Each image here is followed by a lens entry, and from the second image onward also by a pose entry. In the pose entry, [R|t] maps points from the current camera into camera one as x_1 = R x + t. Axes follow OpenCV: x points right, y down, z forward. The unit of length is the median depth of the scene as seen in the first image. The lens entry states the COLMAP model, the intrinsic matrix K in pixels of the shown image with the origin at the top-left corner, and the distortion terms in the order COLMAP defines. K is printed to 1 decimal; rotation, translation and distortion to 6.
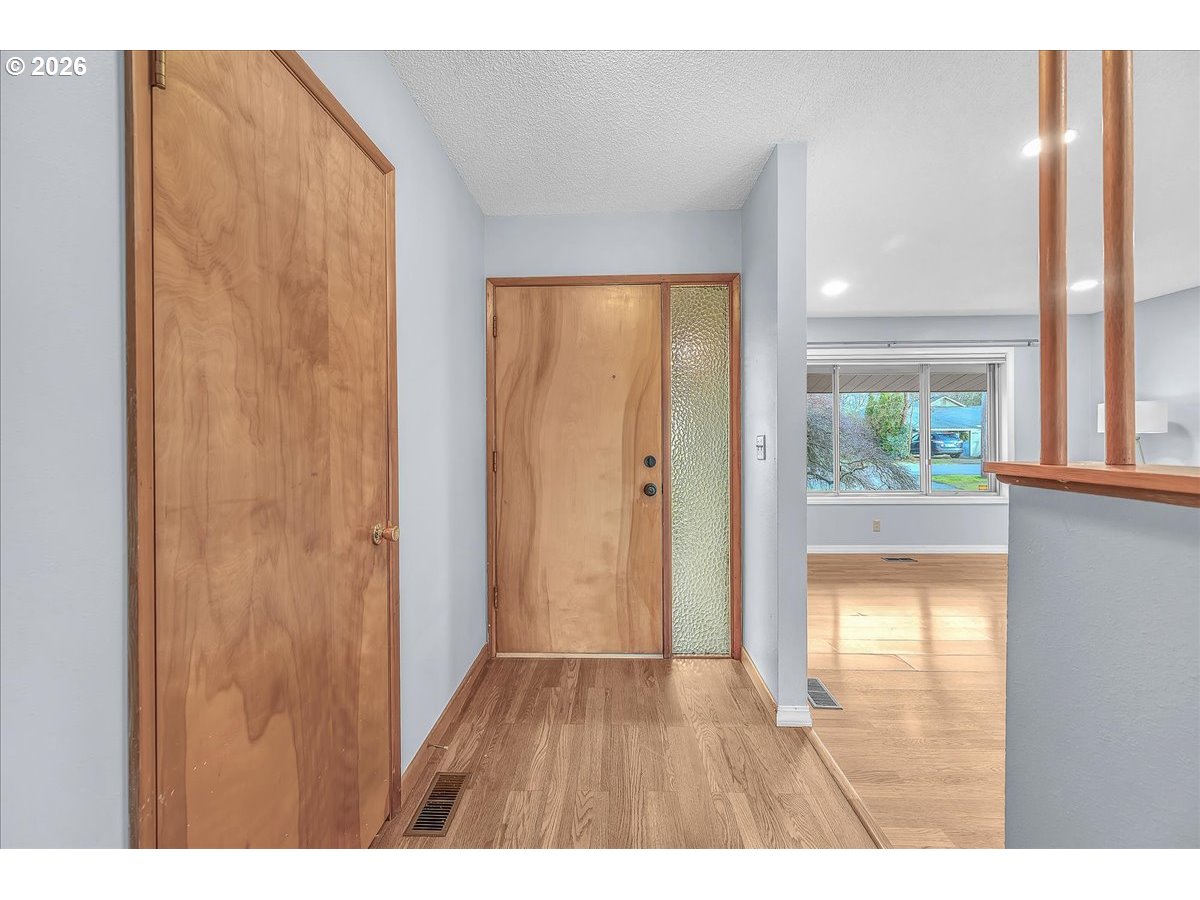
lens RADIAL K [[516.5, 0, 600.0], [0, 516.5, 450.0], [0, 0, 1]] dist [-0.000339, -0.000020]
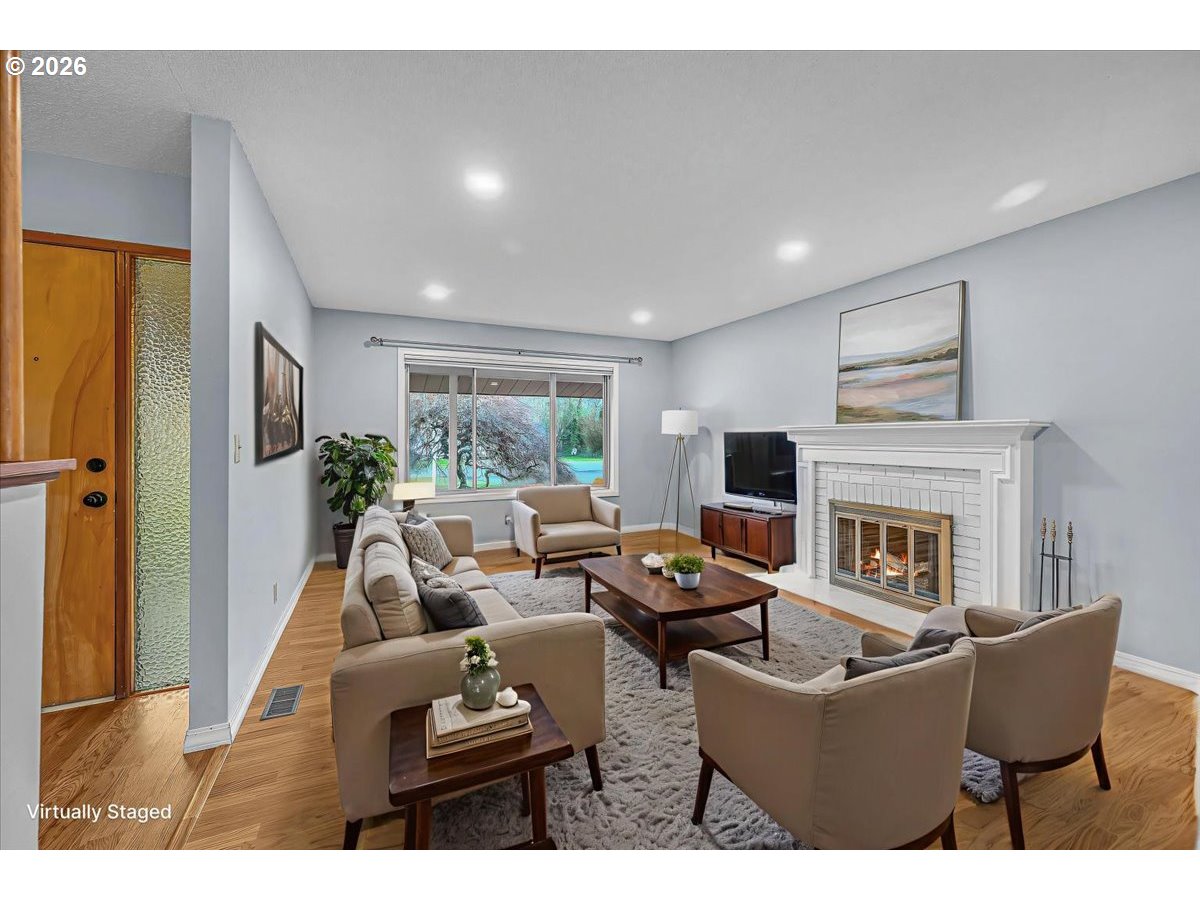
lens RADIAL K [[516.5, 0, 600.0], [0, 516.5, 450.0], [0, 0, 1]] dist [-0.000339, -0.000020]
pose [[0.878116, -0.007427, 0.478391, 0.407706], [0.005681, 0.999971, 0.005097, -0.001545], [-0.478414, -0.001758, 0.878132, -0.107074]]
